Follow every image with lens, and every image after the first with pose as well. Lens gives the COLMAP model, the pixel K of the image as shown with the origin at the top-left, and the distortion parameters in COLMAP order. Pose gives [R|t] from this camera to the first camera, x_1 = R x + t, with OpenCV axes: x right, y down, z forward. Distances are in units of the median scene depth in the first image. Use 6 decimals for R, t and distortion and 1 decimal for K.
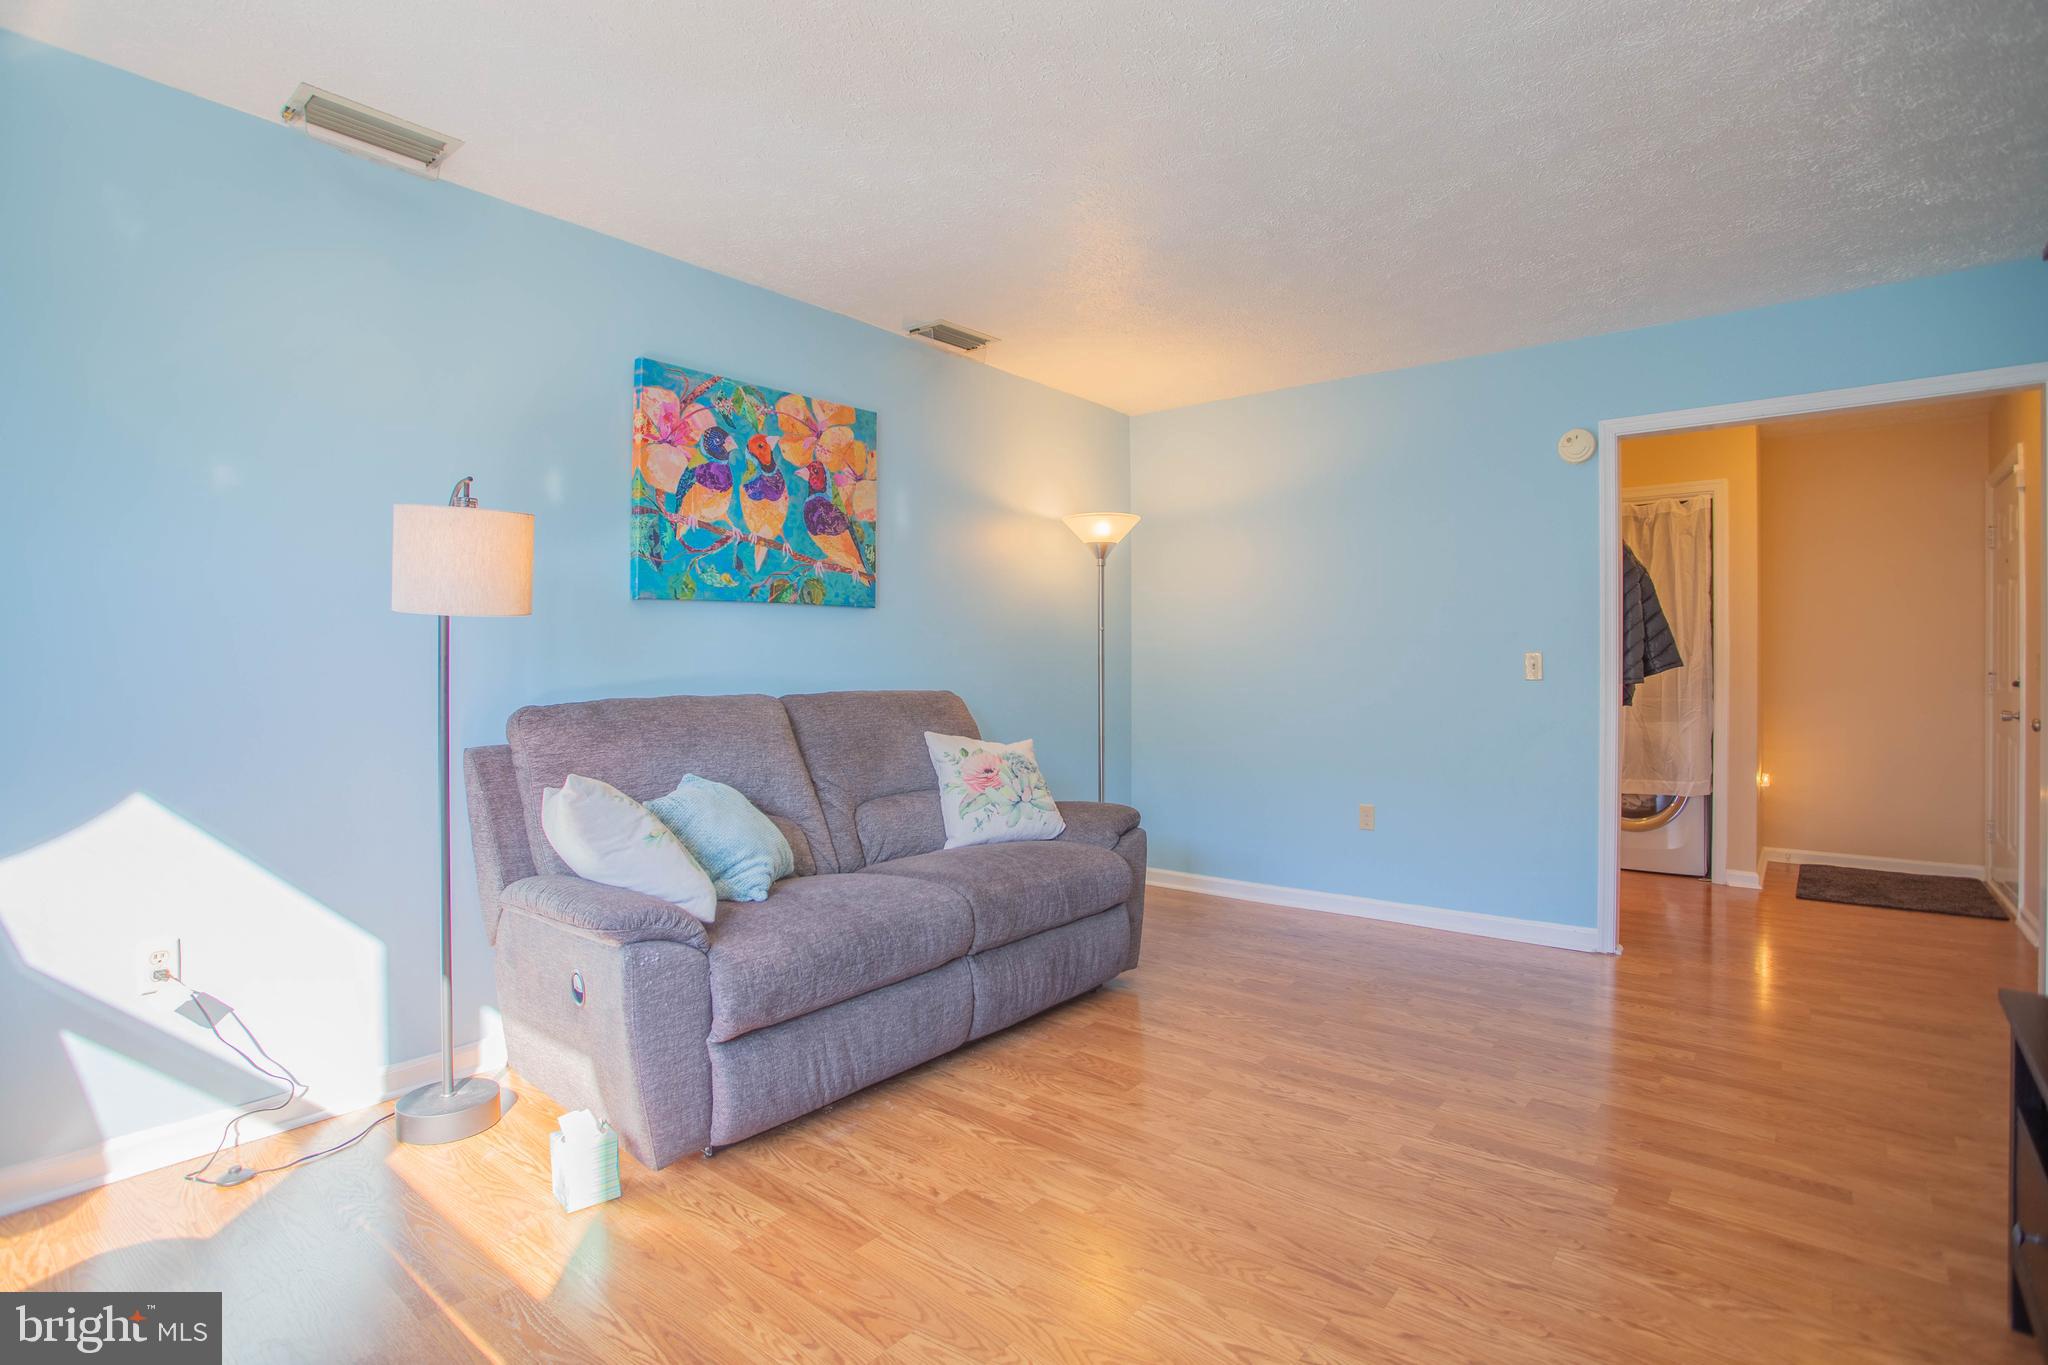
lens RADIAL K [[1003.7, 0, 1028.7], [0, 1003.7, 670.6], [0, 0, 1]] dist [-0.078542, 0.034407]
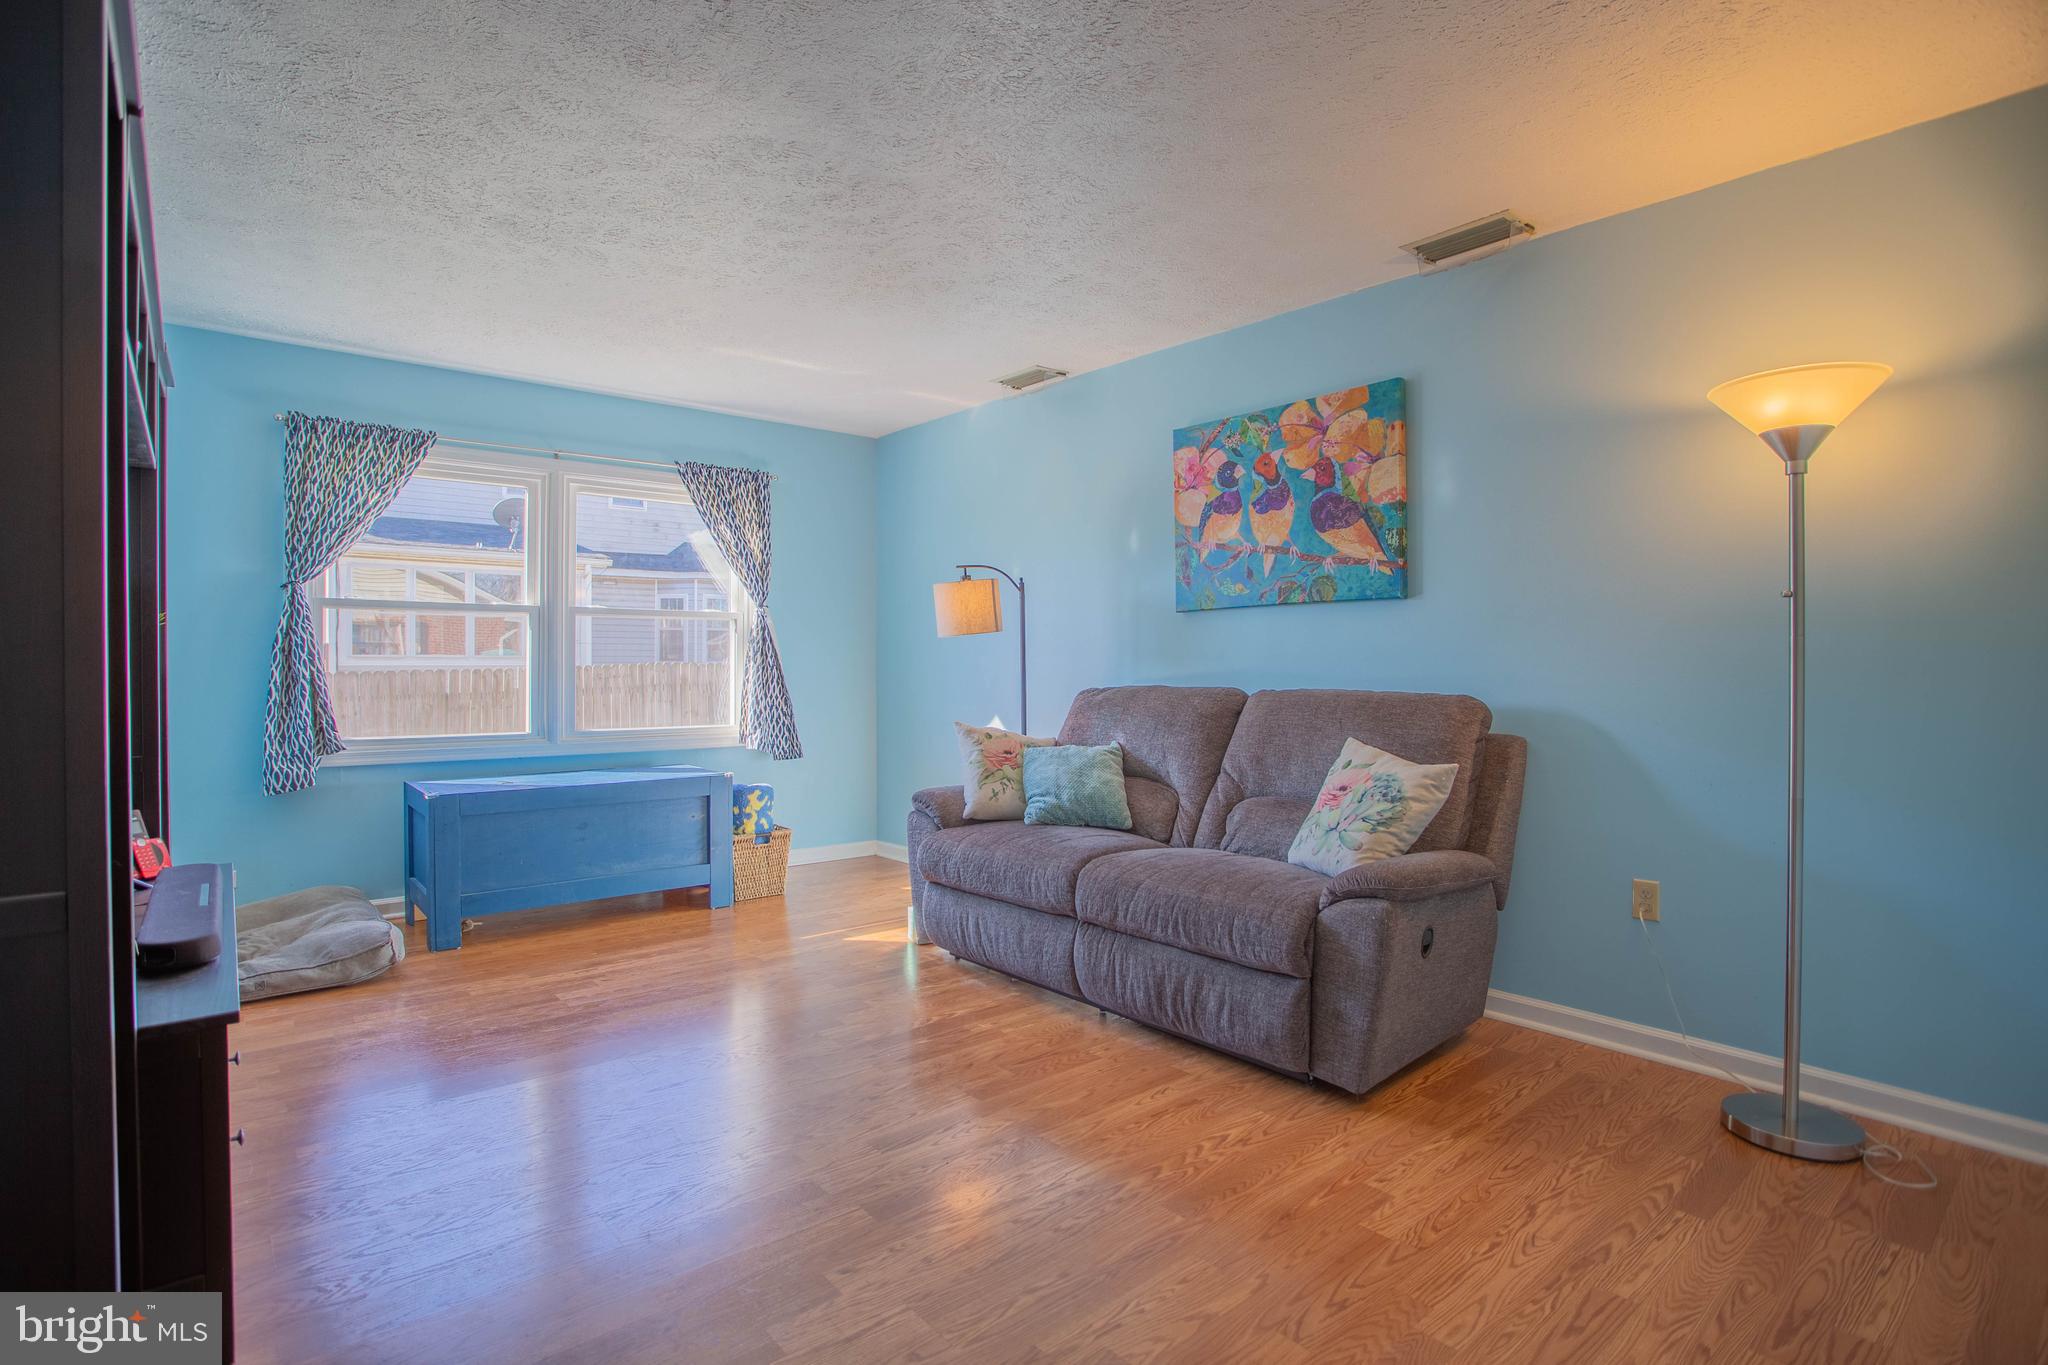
lens RADIAL K [[1016.9, 0, 1024.0], [0, 1016.9, 682.5], [0, 0, 1]] dist [-0.084941, 0.035942]
pose [[-0.182135, 0.019635, -0.983077, 0.880000], [-0.006754, 0.999752, 0.021219, -0.005176], [0.983250, 0.010505, -0.181957, 0.940385]]
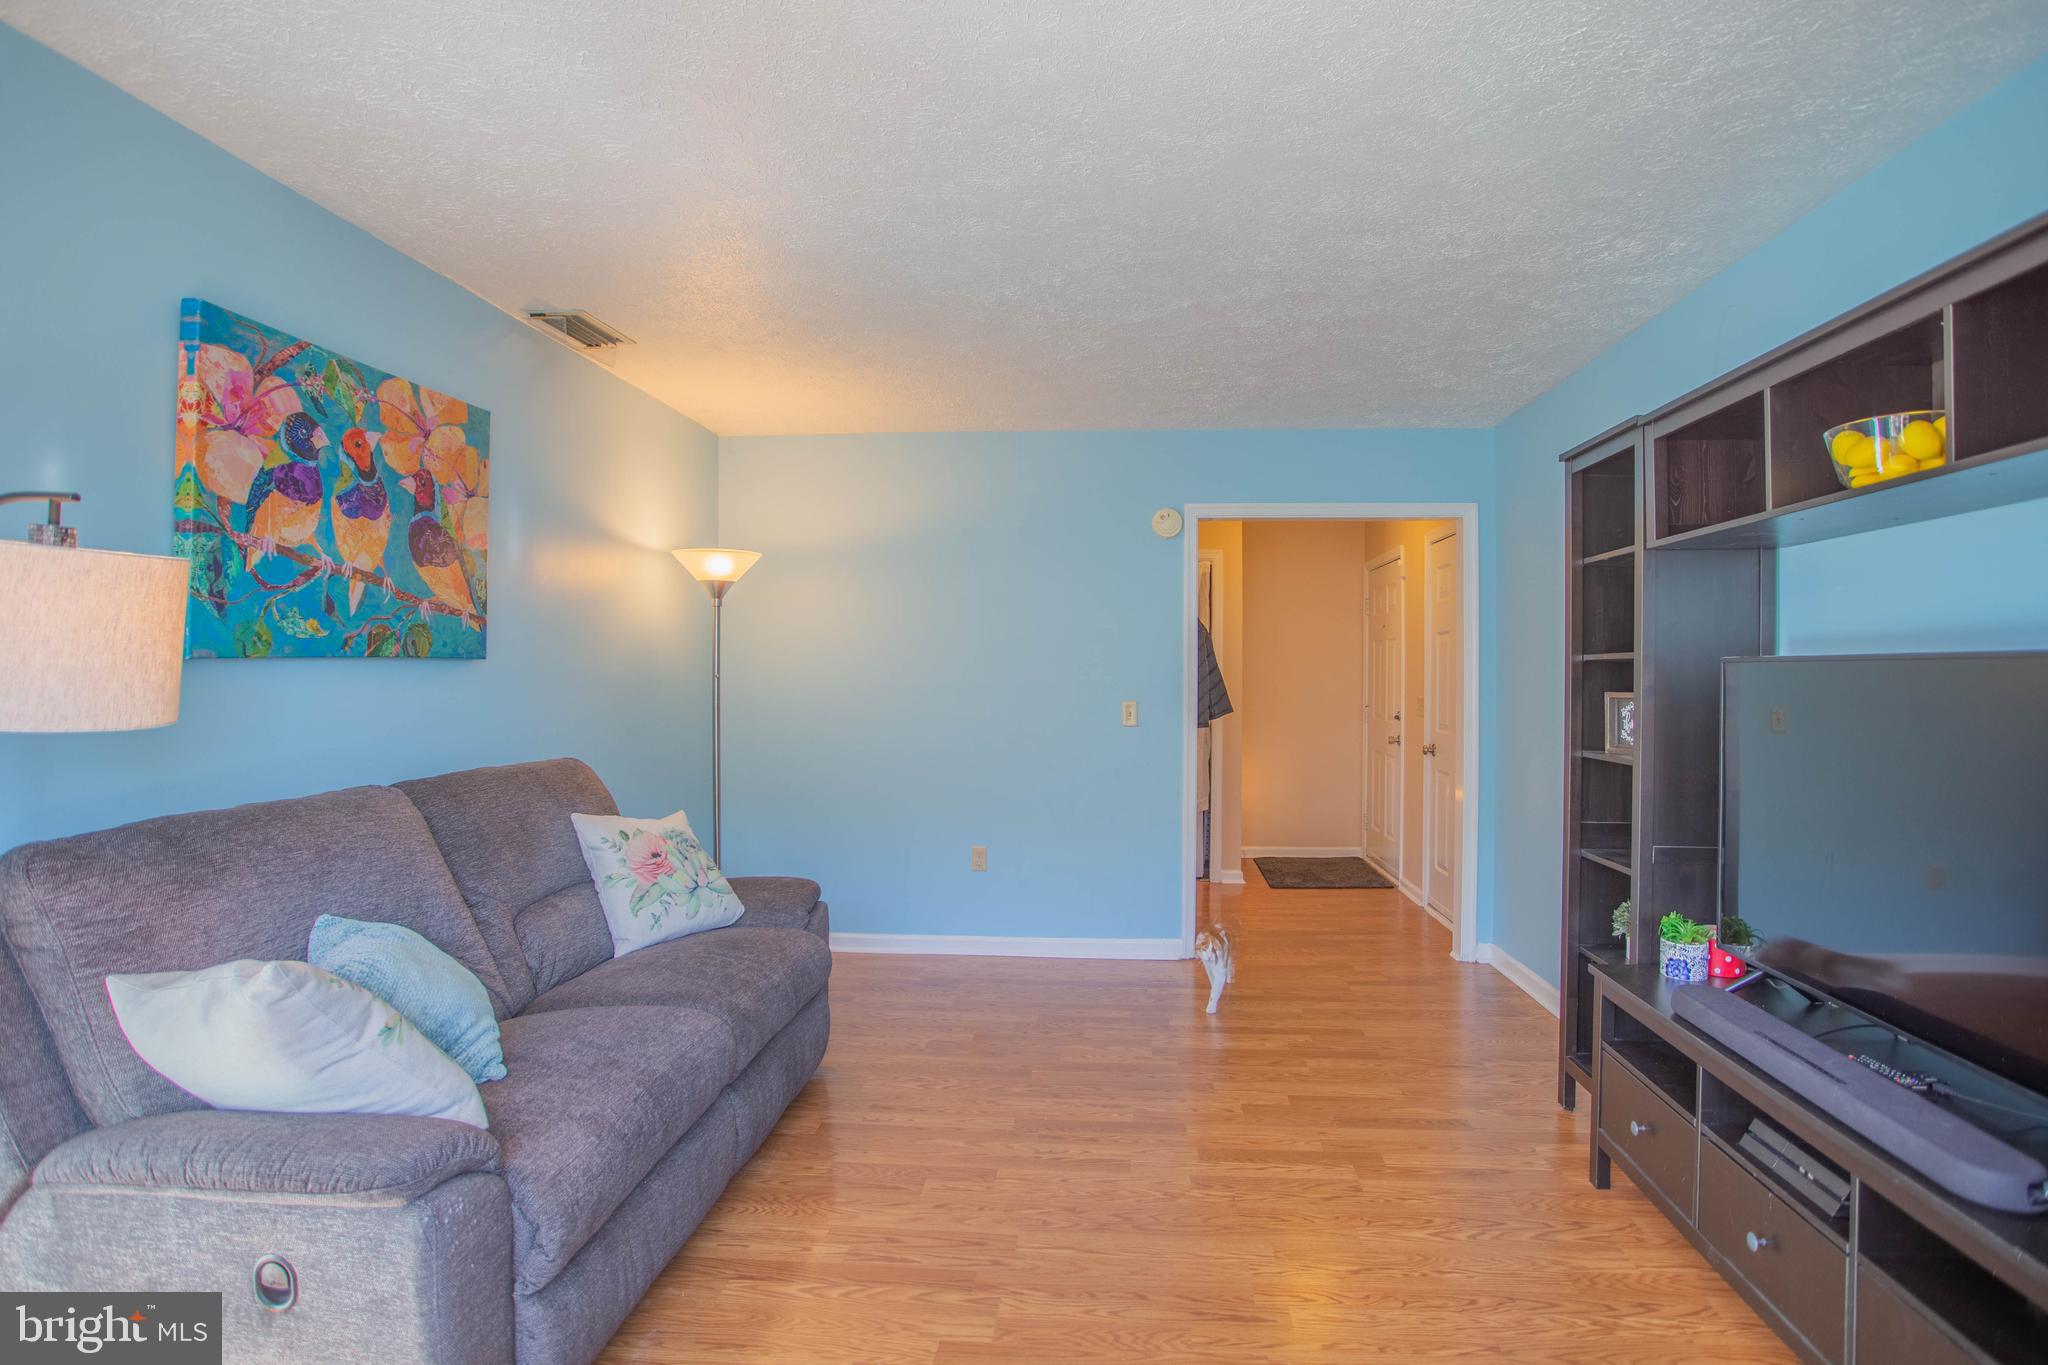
lens RADIAL K [[1017.5, 0, 1070.6], [0, 1017.5, 678.2], [0, 0, 1]] dist [-0.072575, 0.029669]
pose [[0.815897, 0.000848, 0.578197, -0.260202], [-0.000372, 0.999999, -0.000942, -0.052749], [-0.578197, 0.000553, 0.815897, 0.104279]]
